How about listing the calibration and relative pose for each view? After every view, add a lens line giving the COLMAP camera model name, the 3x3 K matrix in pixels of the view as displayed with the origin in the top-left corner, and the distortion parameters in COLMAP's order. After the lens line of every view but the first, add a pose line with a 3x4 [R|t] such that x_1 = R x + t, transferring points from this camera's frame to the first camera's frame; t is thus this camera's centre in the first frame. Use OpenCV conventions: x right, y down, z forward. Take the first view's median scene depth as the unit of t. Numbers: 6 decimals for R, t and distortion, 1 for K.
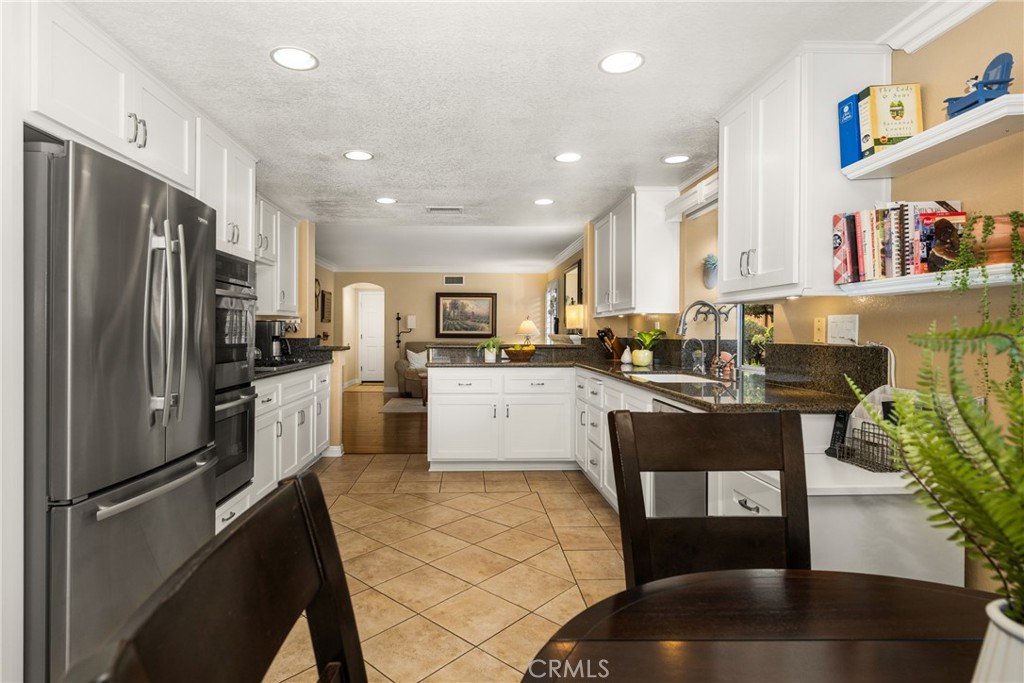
lens RADIAL K [[524.8, 0, 485.4], [0, 524.8, 334.4], [0, 0, 1]] dist [-0.004157, -0.000855]
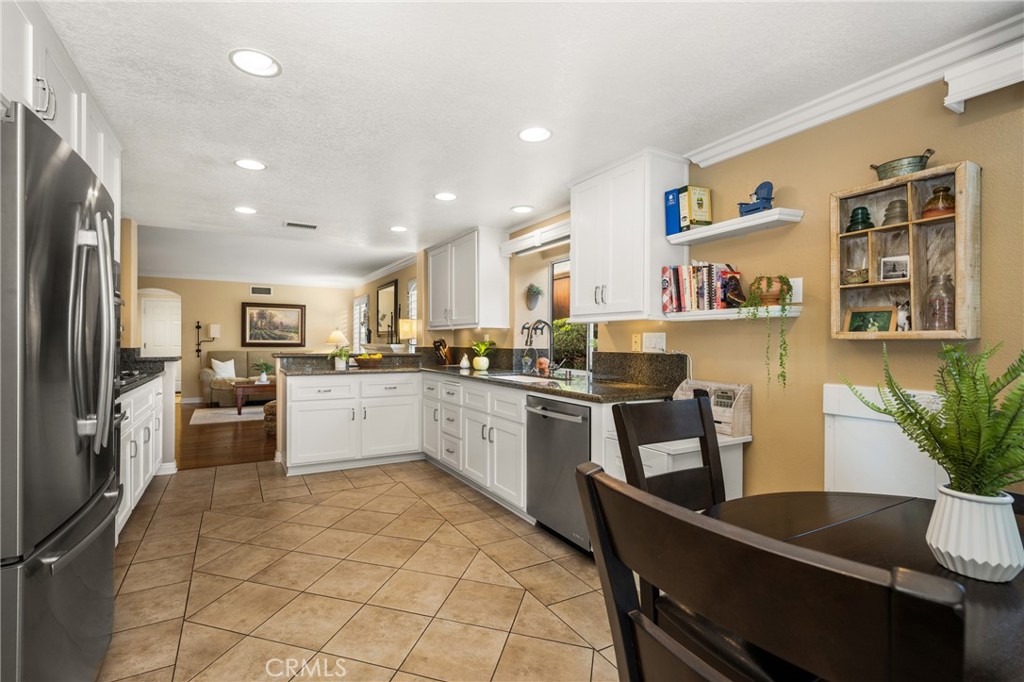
lens RADIAL K [[455.0, 0, 479.7], [0, 455.0, 342.6], [0, 0, 1]] dist [-0.000047, -0.000122]
pose [[0.898097, 0.003012, 0.439787, -0.213704], [-0.002416, 0.999995, -0.001915, -0.003316], [-0.439791, 0.000657, 0.898100, 0.033364]]
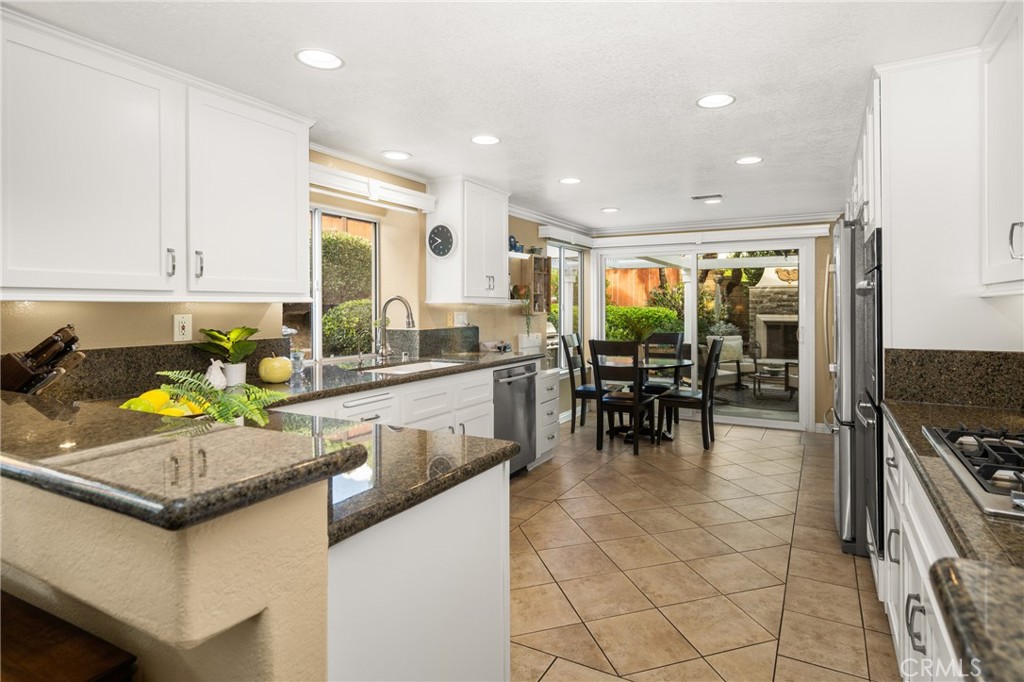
lens RADIAL K [[536.8, 0, 536.7], [0, 536.8, 303.6], [0, 0, 1]] dist [0.004467, -0.000047]
pose [[-0.863358, 0.003605, 0.504578, -0.379794], [0.003346, 0.999993, -0.001419, -0.041554], [-0.504580, 0.000463, -0.863365, 1.661940]]
